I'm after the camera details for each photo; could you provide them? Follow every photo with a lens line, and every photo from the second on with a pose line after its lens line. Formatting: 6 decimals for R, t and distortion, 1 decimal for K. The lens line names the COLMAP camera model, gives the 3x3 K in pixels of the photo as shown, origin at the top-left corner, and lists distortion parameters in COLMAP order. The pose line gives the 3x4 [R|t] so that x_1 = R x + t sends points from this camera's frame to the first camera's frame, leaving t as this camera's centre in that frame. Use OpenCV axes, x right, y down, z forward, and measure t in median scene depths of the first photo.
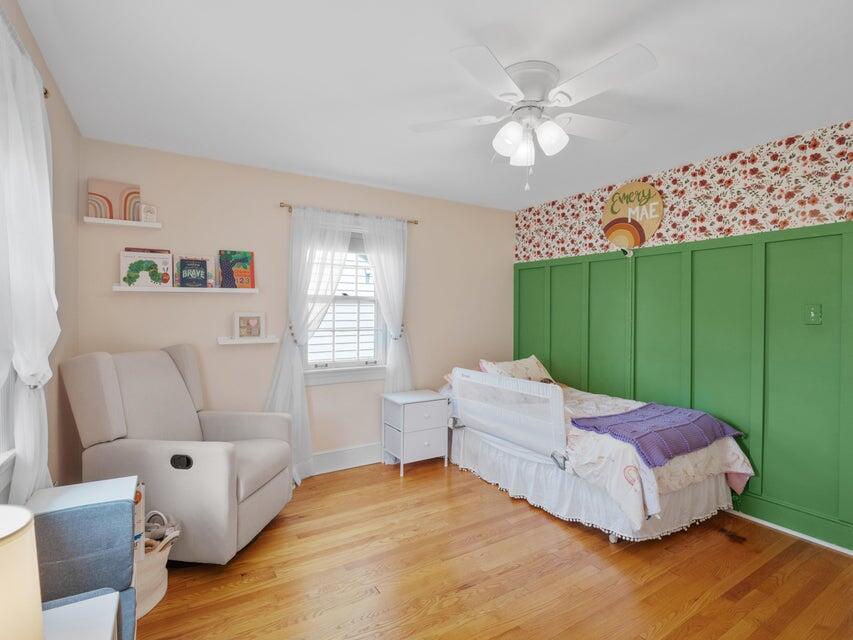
lens RADIAL K [[417.5, 0, 425.9], [0, 417.5, 315.2], [0, 0, 1]] dist [-0.014297, -0.001376]
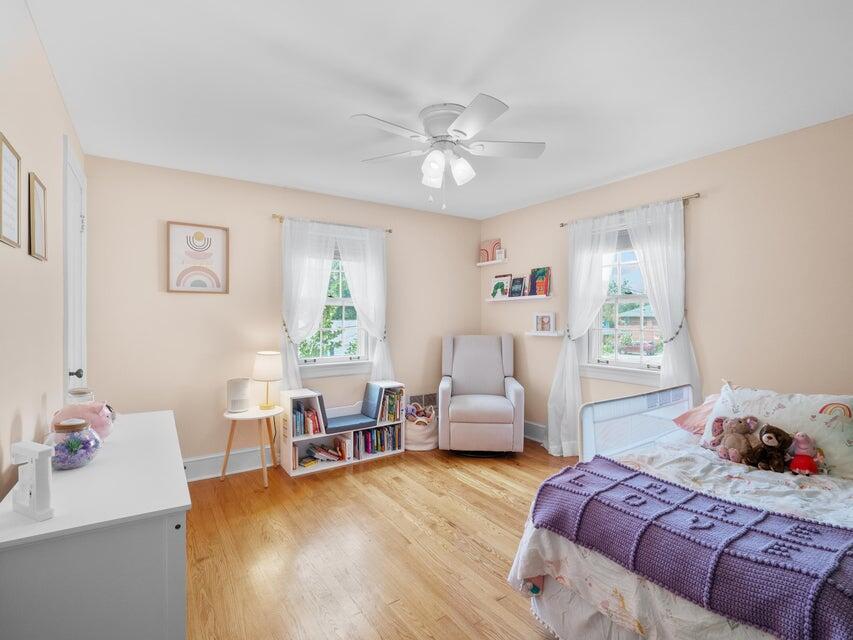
lens RADIAL K [[417.5, 0, 426.7], [0, 417.5, 319.8], [0, 0, 1]] dist [-0.014297, -0.001376]
pose [[0.044754, 0.008819, -0.998959, 0.944176], [-0.000340, 0.999961, 0.008813, 0.004824], [0.998998, -0.000055, 0.044755, 0.592515]]
